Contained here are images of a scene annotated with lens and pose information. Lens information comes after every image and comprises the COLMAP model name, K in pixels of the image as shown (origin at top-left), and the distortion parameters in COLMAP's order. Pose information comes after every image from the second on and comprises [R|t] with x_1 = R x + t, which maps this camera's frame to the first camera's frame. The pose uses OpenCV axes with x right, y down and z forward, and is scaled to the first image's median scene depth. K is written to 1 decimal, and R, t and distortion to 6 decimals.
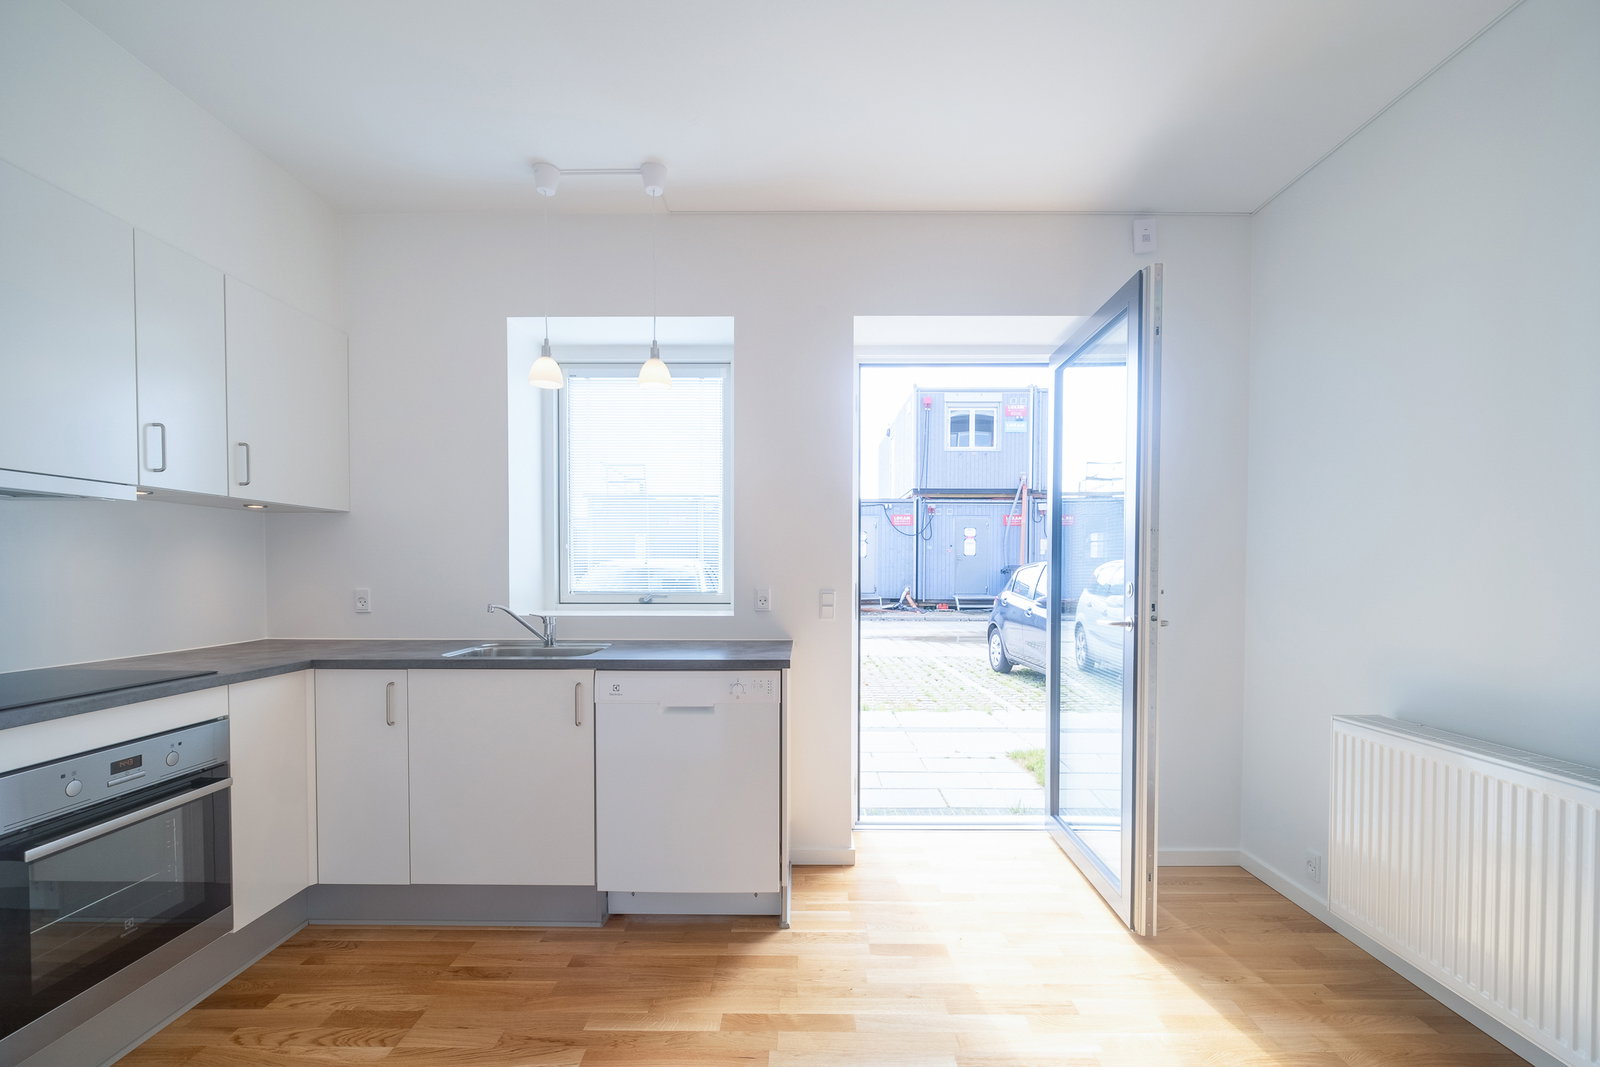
lens RADIAL K [[697.9, 0, 806.5], [0, 697.9, 585.1], [0, 0, 1]] dist [0.000908, 0.000084]
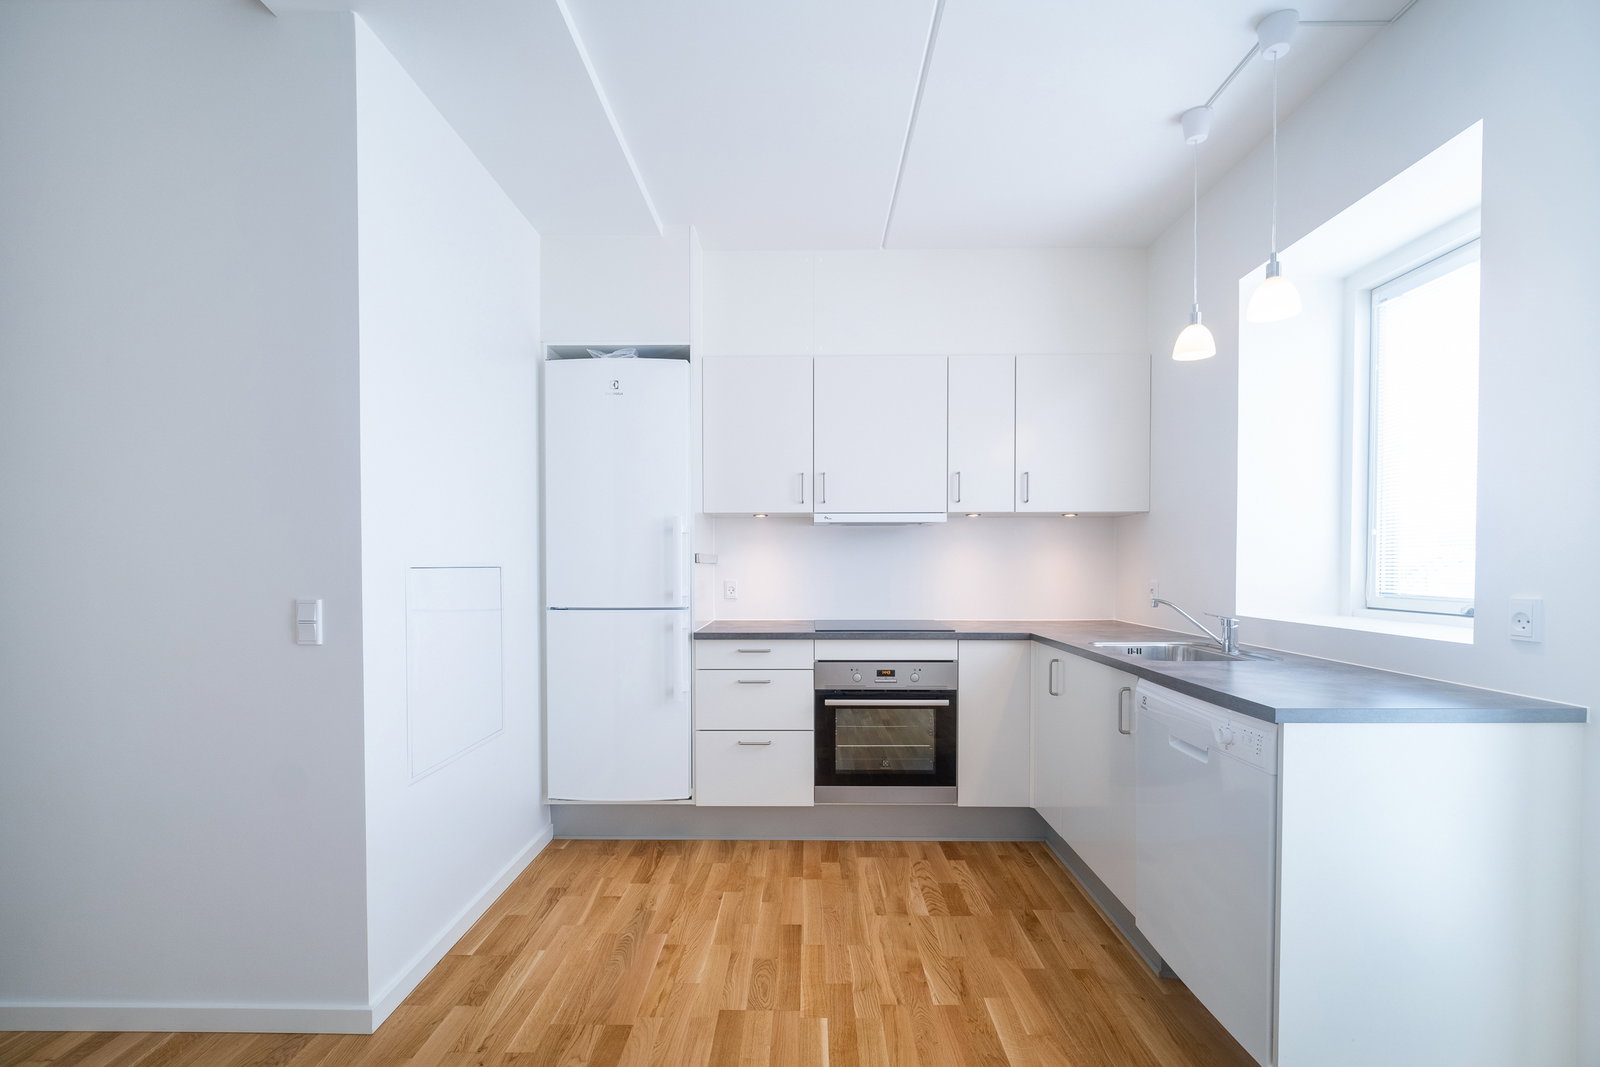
lens RADIAL K [[697.9, 0, 800.5], [0, 697.9, 566.1], [0, 0, 1]] dist [0.000908, 0.000084]
pose [[0.006093, 0.000453, -0.999981, 0.668124], [-0.021061, 0.999778, 0.000325, -0.009621], [0.999760, 0.021059, 0.006101, 0.639542]]
